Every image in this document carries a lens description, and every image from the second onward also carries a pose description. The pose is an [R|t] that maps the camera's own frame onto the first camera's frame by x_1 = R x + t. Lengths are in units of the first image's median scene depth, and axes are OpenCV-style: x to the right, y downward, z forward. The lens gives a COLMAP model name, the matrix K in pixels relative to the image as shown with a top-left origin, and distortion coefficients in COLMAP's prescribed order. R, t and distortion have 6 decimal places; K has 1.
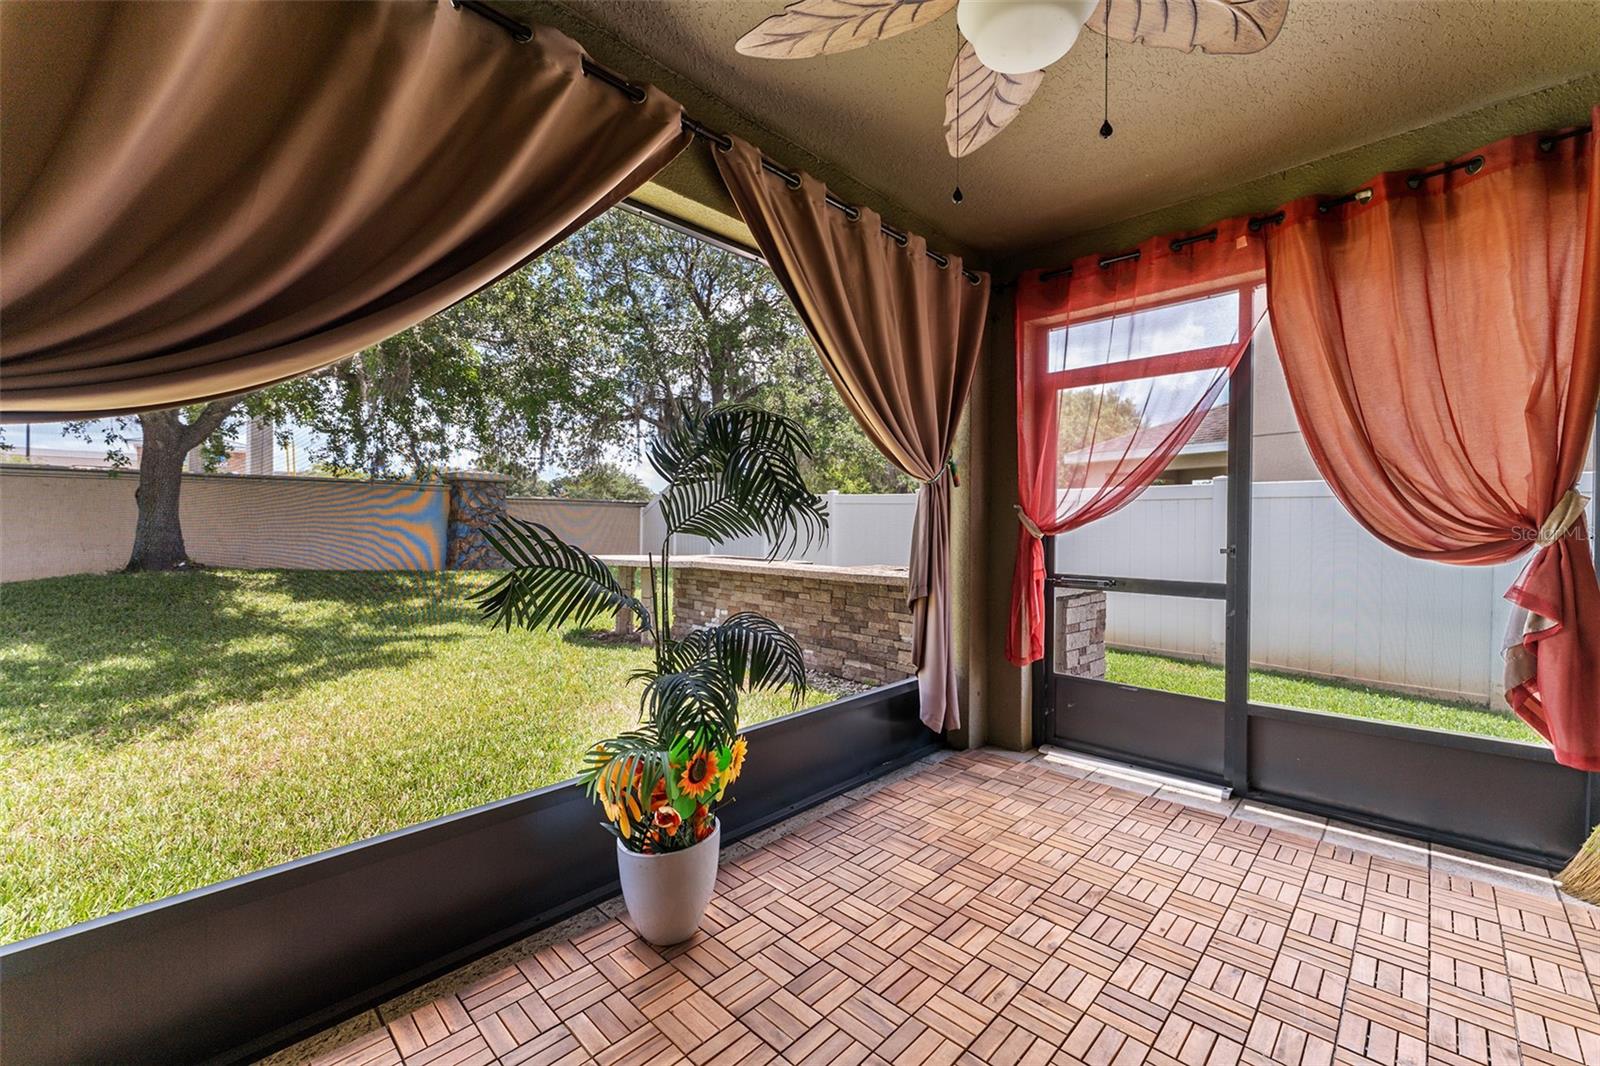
lens RADIAL K [[643.9, 0, 804.8], [0, 643.9, 525.4], [0, 0, 1]] dist [-0.001086, -0.000095]
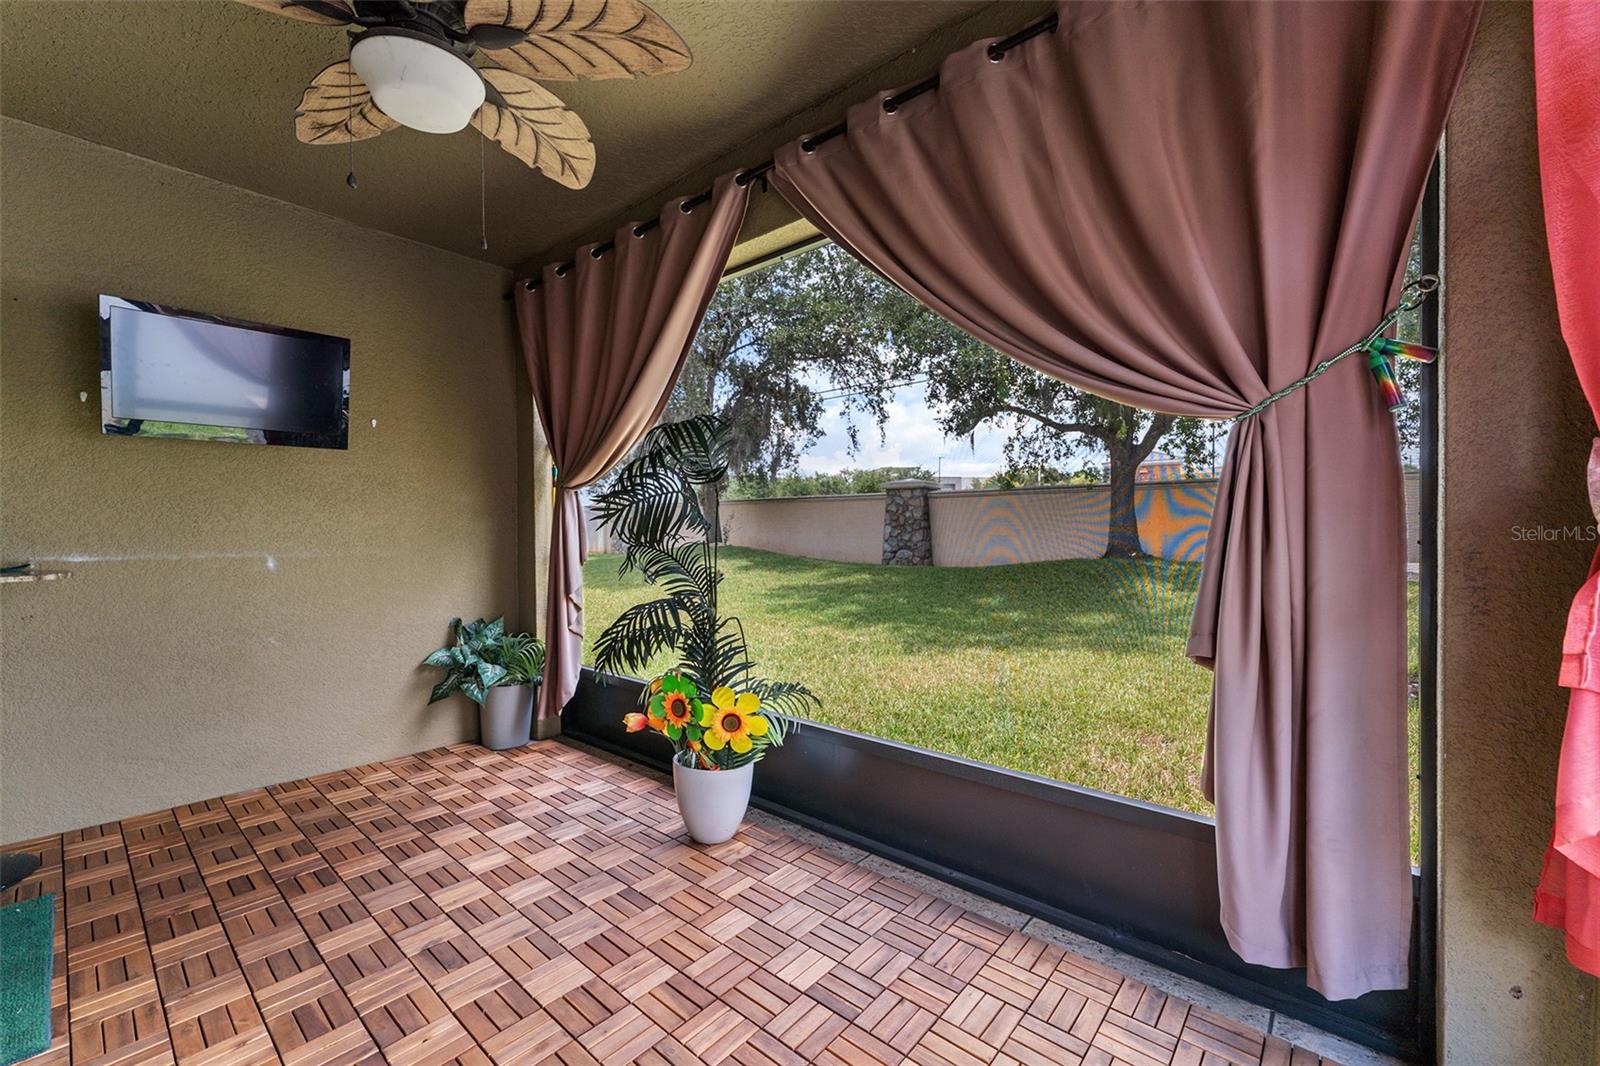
lens RADIAL K [[642.1, 0, 806.8], [0, 642.1, 536.9], [0, 0, 1]] dist [-0.000807, -0.000296]
pose [[0.077291, 0.013699, -0.996914, 0.636643], [0.008198, 0.999863, 0.014375, 0.007613], [0.996975, -0.009284, 0.077169, 0.646830]]
